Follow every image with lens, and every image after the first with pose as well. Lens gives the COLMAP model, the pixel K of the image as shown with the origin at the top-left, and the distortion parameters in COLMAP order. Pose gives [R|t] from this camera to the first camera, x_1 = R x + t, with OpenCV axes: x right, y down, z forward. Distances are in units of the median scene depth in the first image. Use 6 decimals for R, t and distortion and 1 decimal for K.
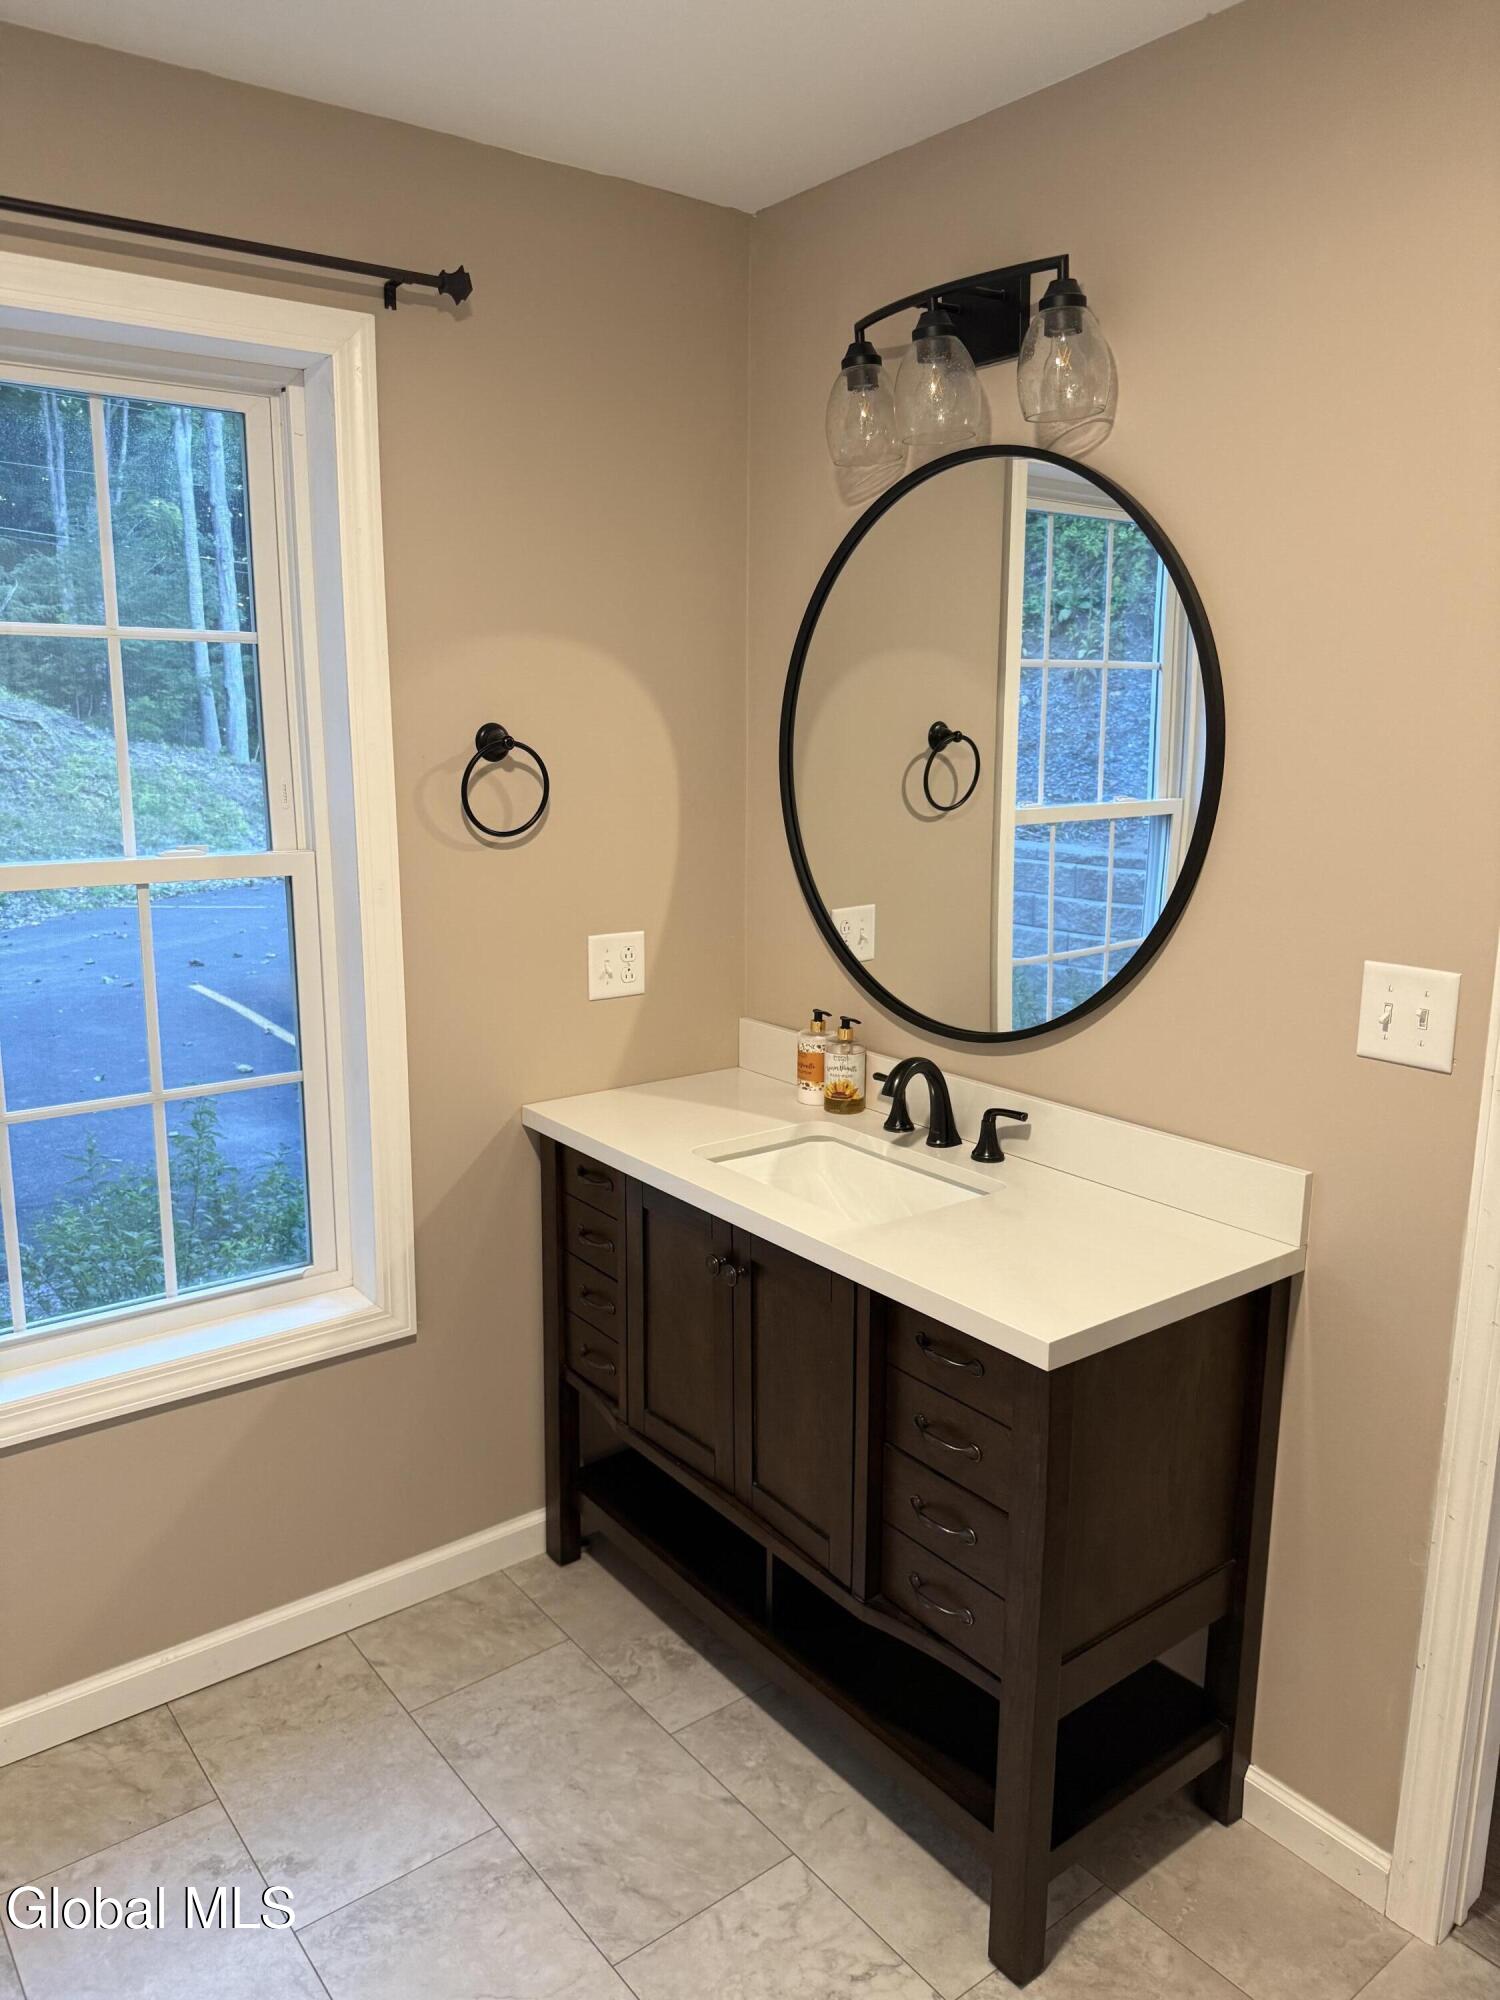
lens RADIAL K [[1406.3, 0, 757.9], [0, 1406.3, 983.2], [0, 0, 1]] dist [0.079084, -0.091653]
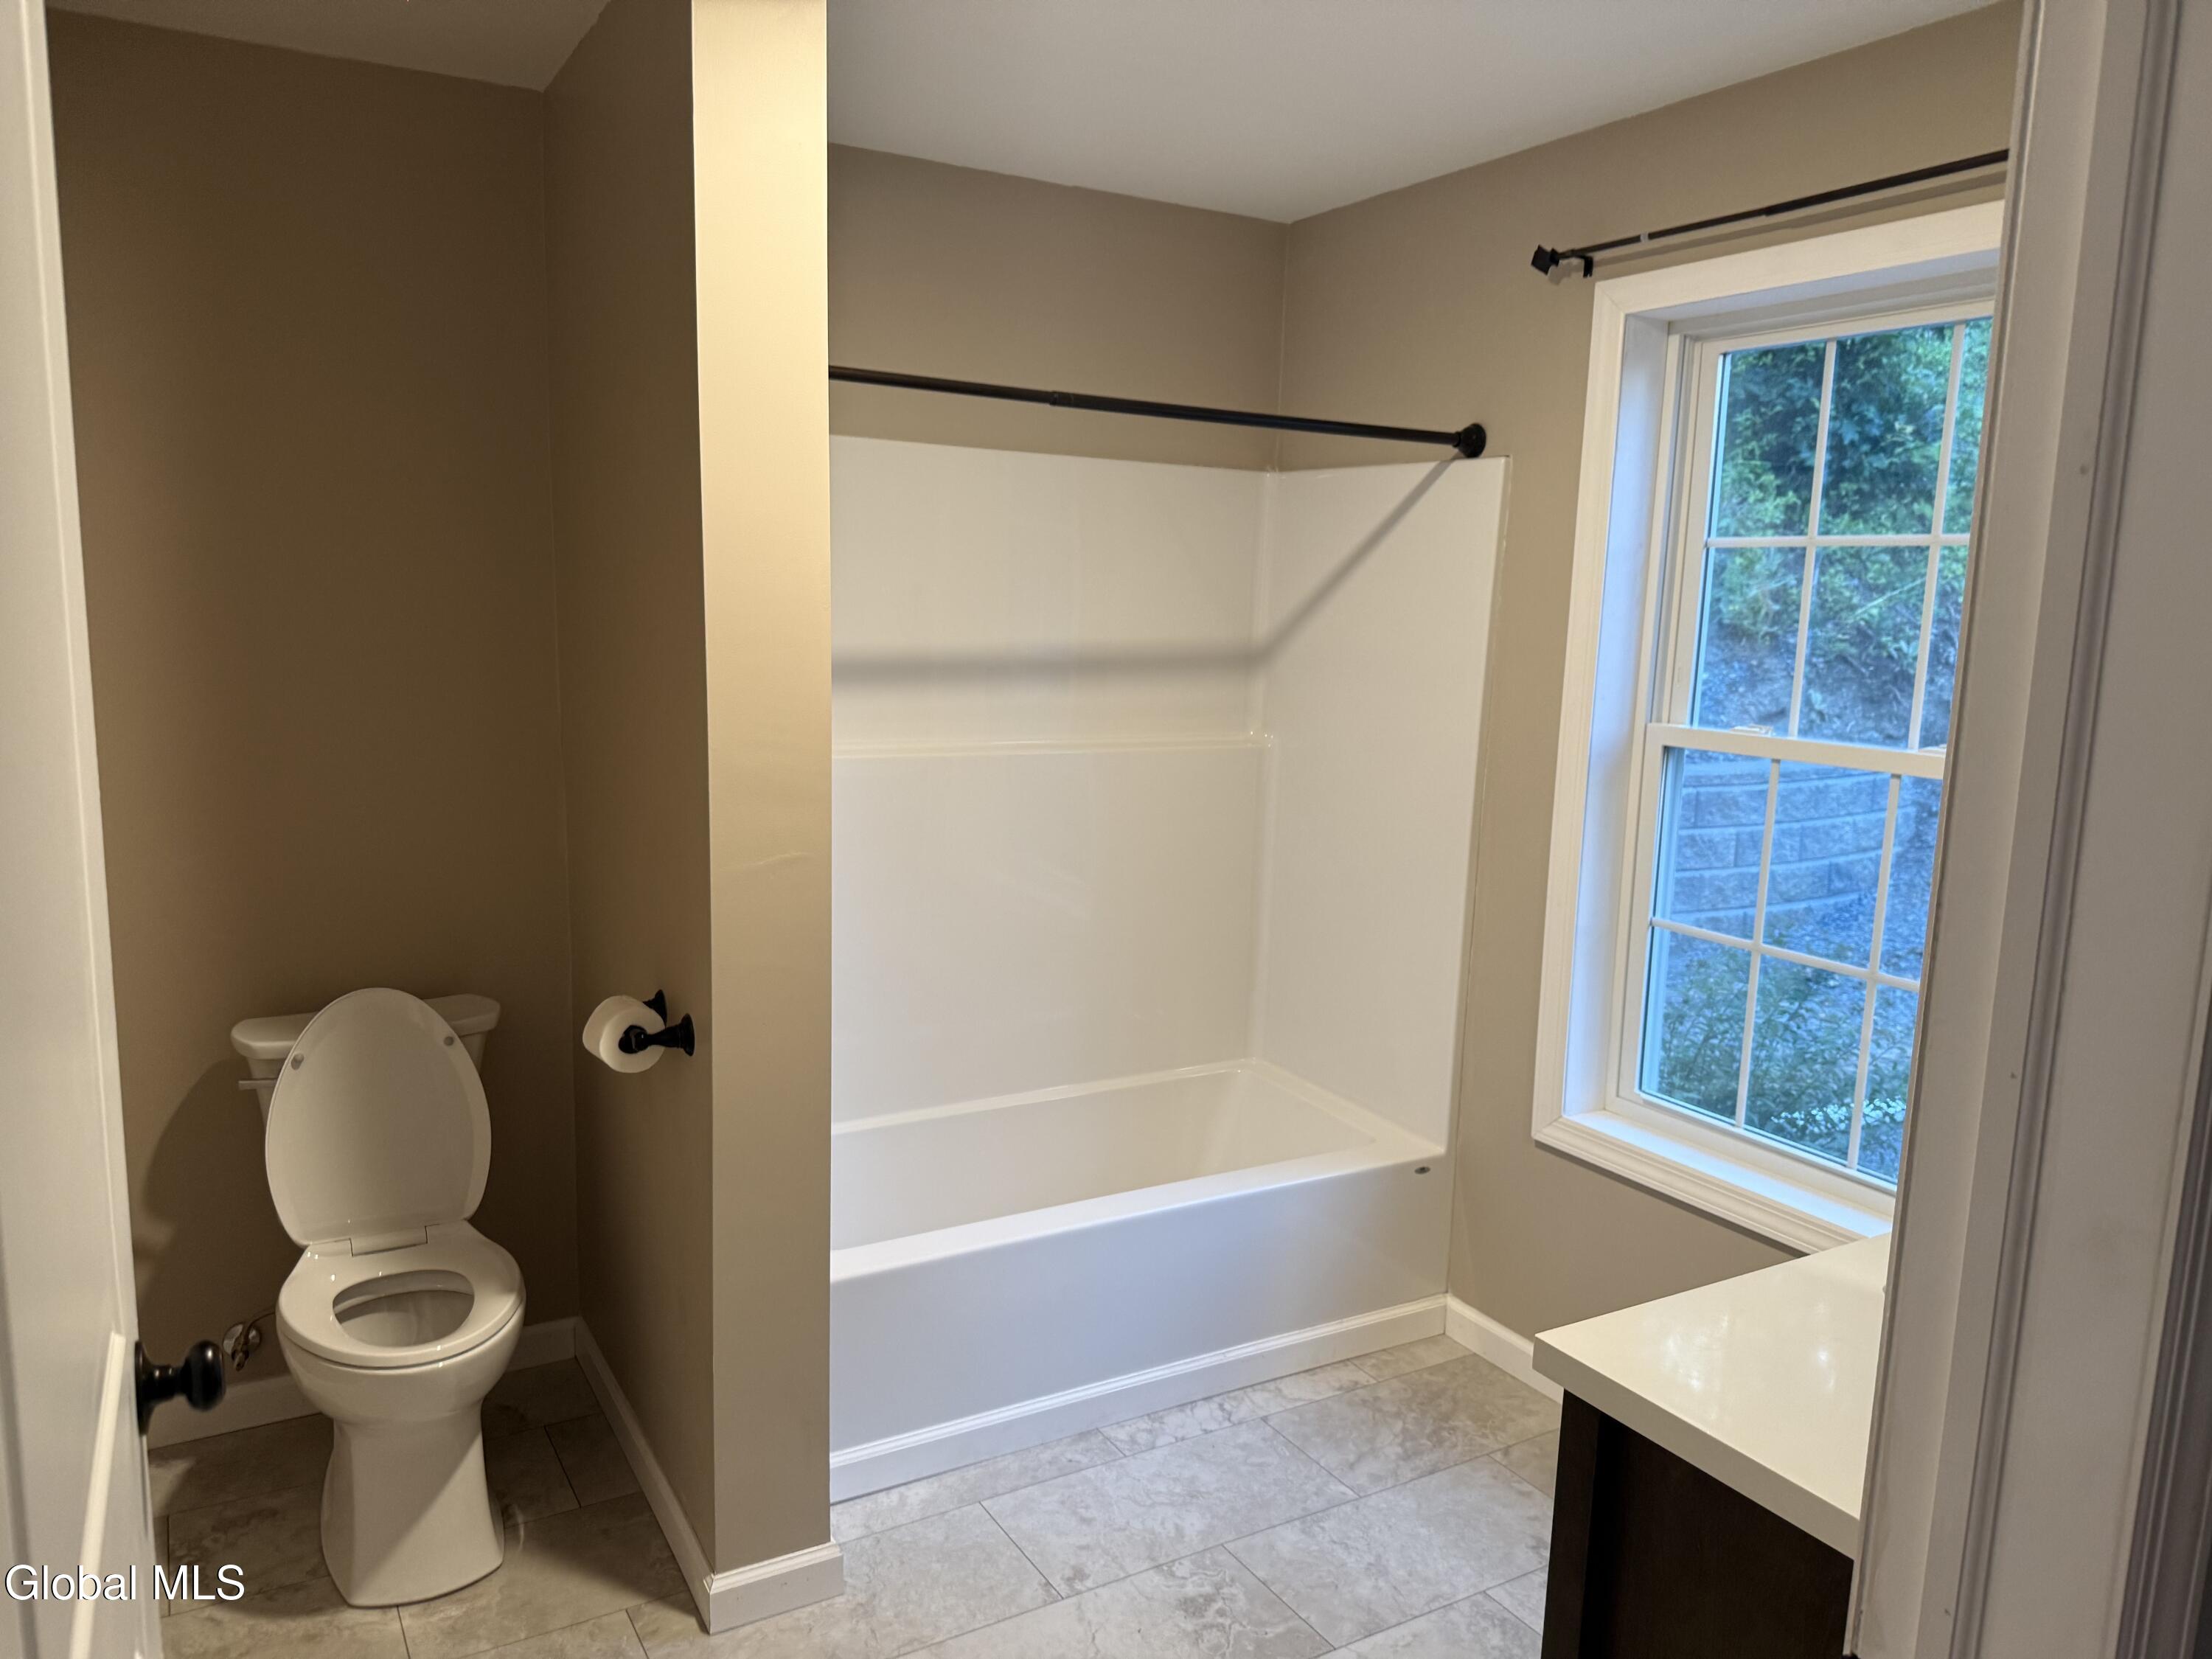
lens RADIAL K [[1555.3, 0, 1116.6], [0, 1555.3, 831.9], [0, 0, 1]] dist [0.079084, -0.091653]
pose [[-0.138323, 0.146404, -0.979506, 0.940502], [-0.210843, 0.961988, 0.173560, -0.129671], [0.967684, 0.230530, -0.102197, 0.676907]]
